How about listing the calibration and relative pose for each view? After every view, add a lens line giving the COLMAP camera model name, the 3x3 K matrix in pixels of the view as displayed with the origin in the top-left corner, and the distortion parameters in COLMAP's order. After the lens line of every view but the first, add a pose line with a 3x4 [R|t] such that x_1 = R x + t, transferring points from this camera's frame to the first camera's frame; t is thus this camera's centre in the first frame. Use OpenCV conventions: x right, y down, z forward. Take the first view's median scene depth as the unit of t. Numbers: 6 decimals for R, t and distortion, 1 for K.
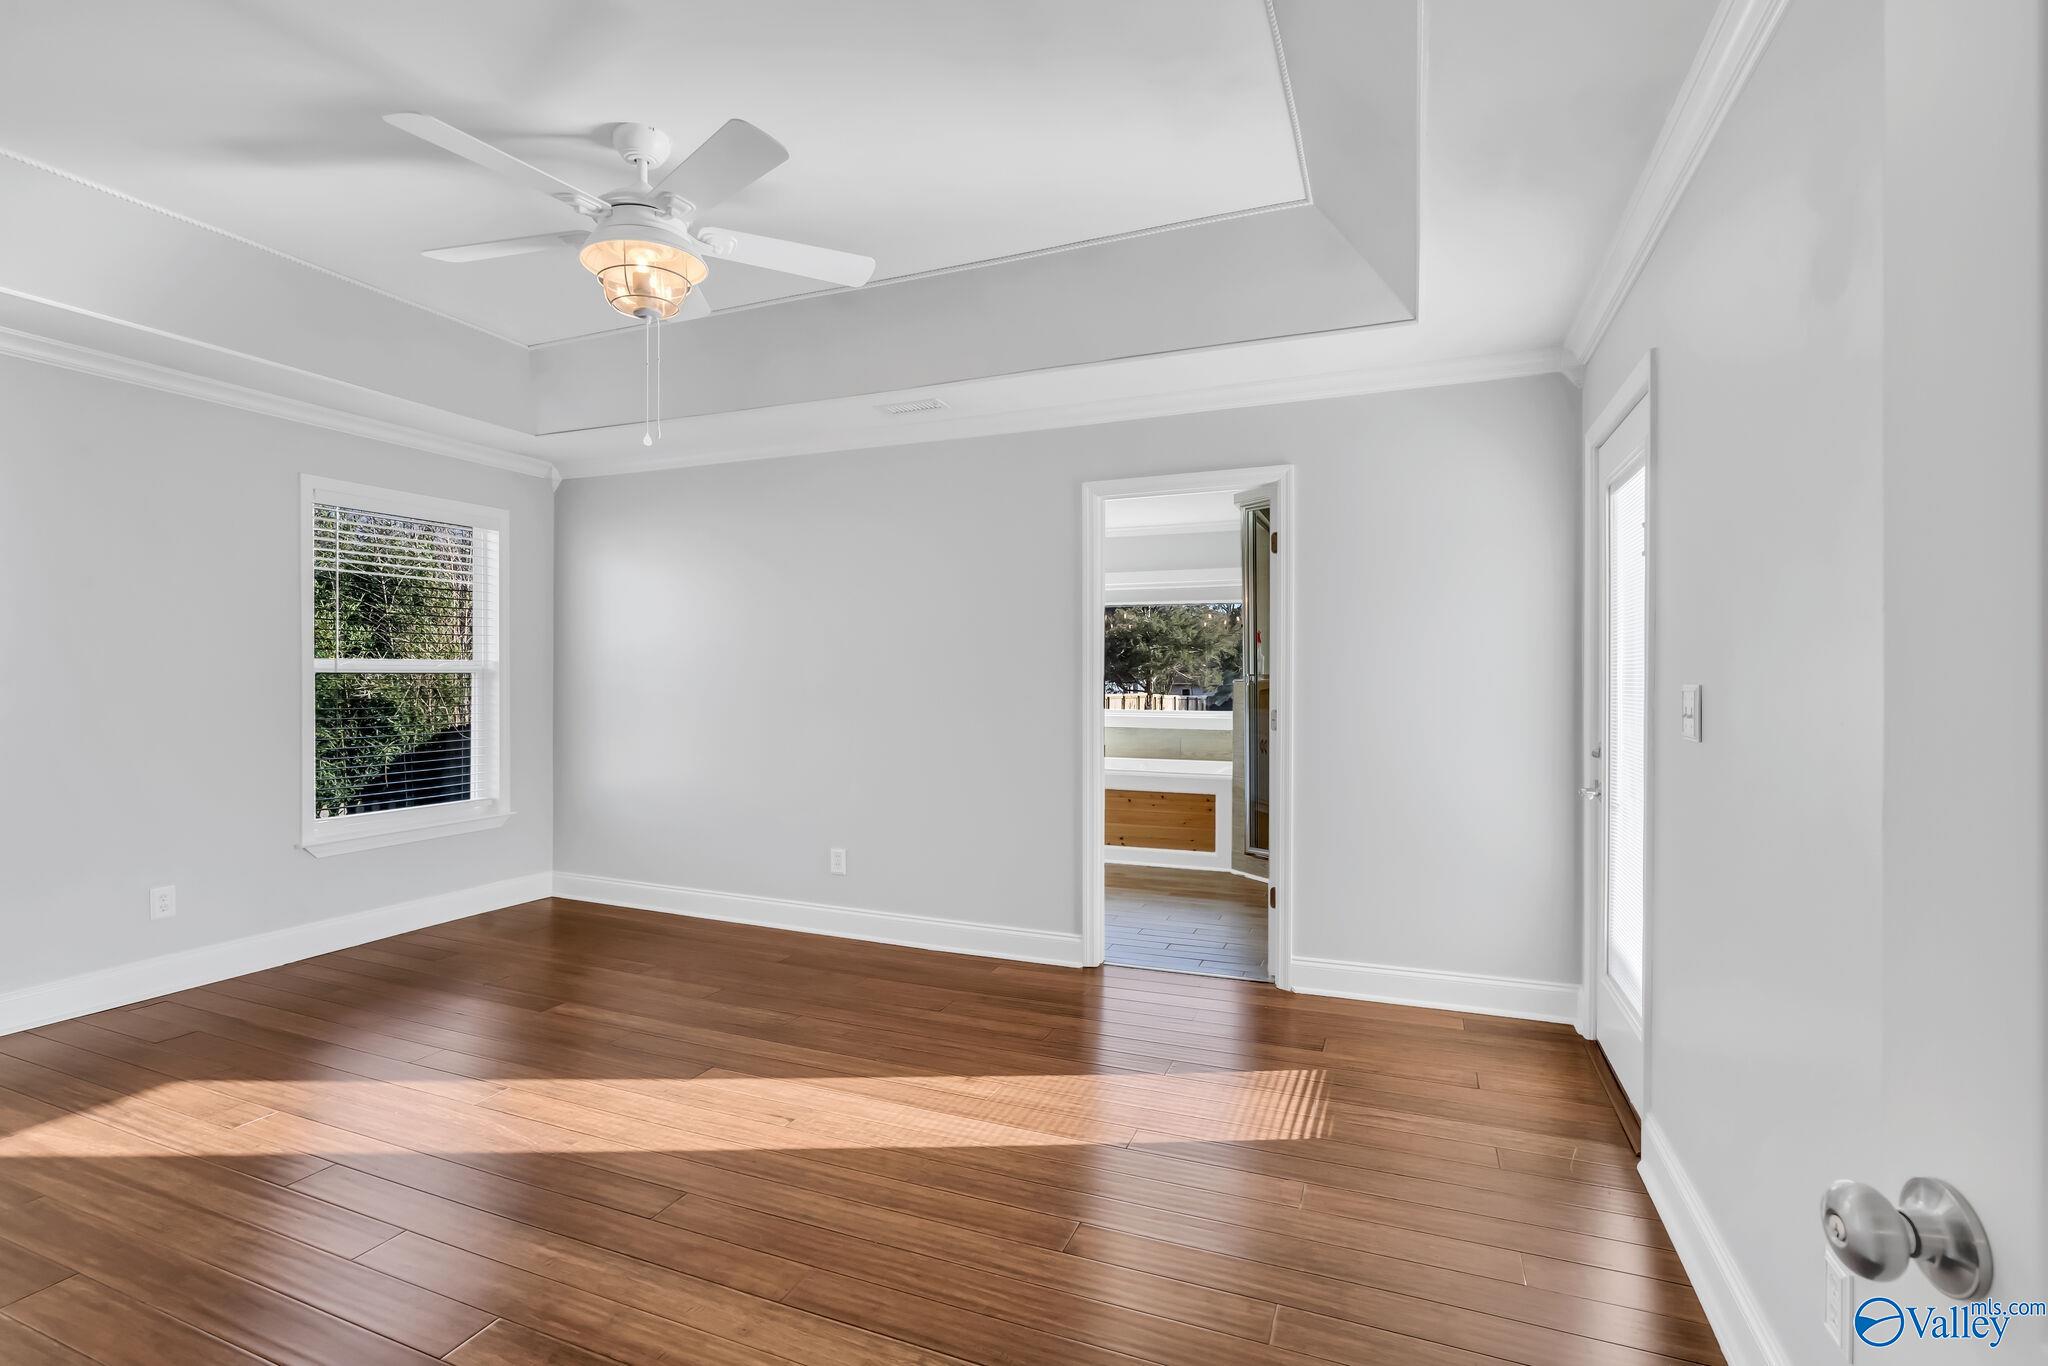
lens RADIAL K [[943.0, 0, 1027.0], [0, 943.0, 677.5], [0, 0, 1]] dist [-0.004684, 0.003852]
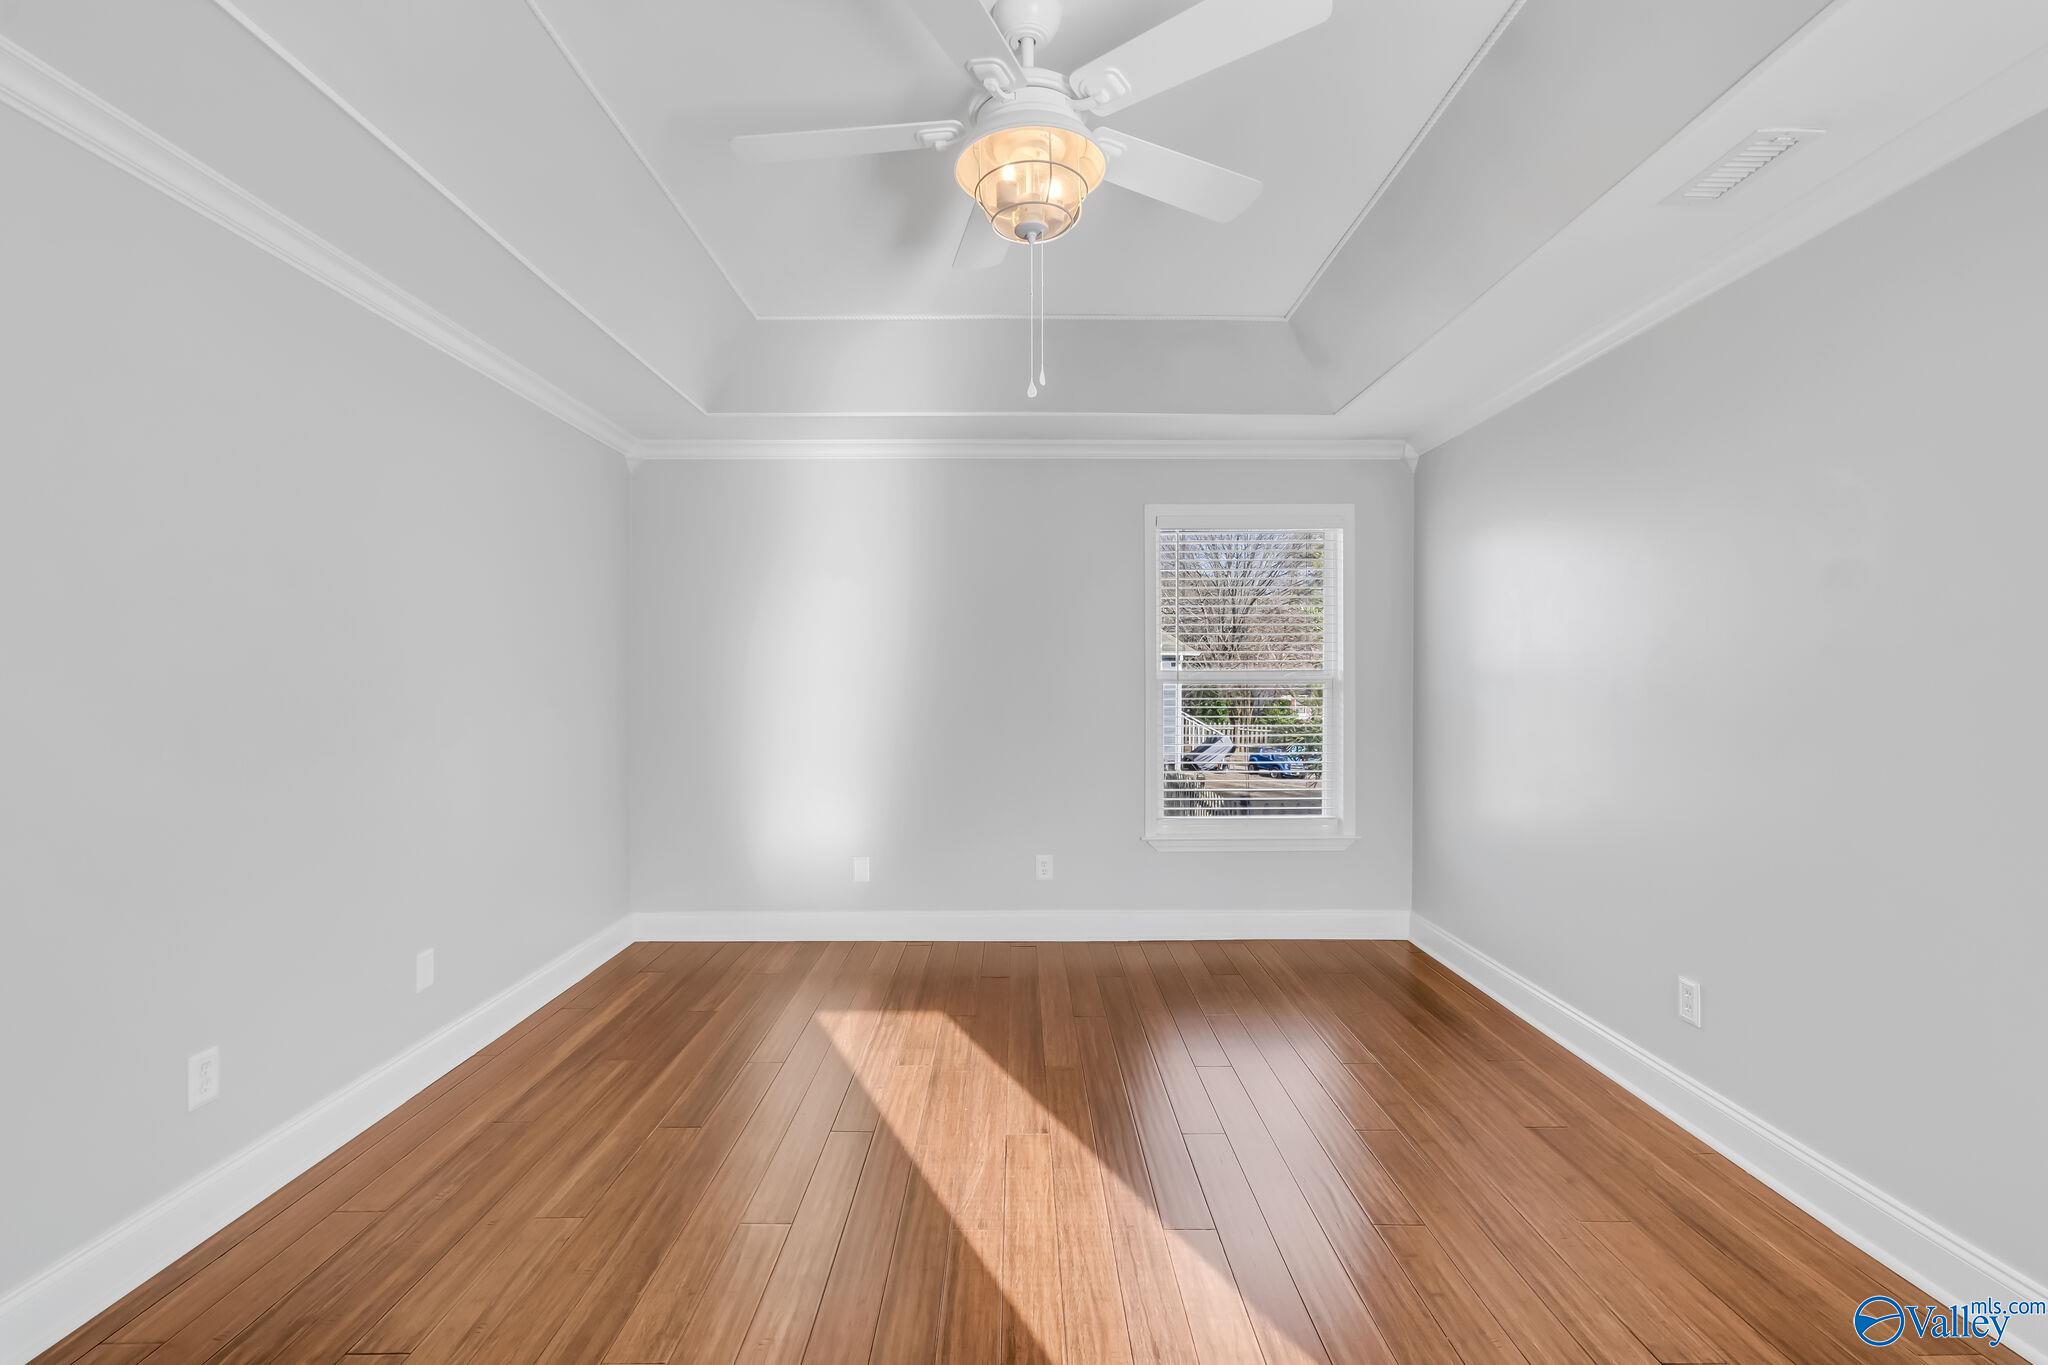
lens RADIAL K [[943.0, 0, 1025.0], [0, 943.0, 694.5], [0, 0, 1]] dist [-0.004684, 0.003852]
pose [[0.386890, 0.010194, -0.922070, 0.181611], [0.000977, 0.999934, 0.011465, -0.004738], [0.922126, -0.005337, 0.386854, 0.386651]]
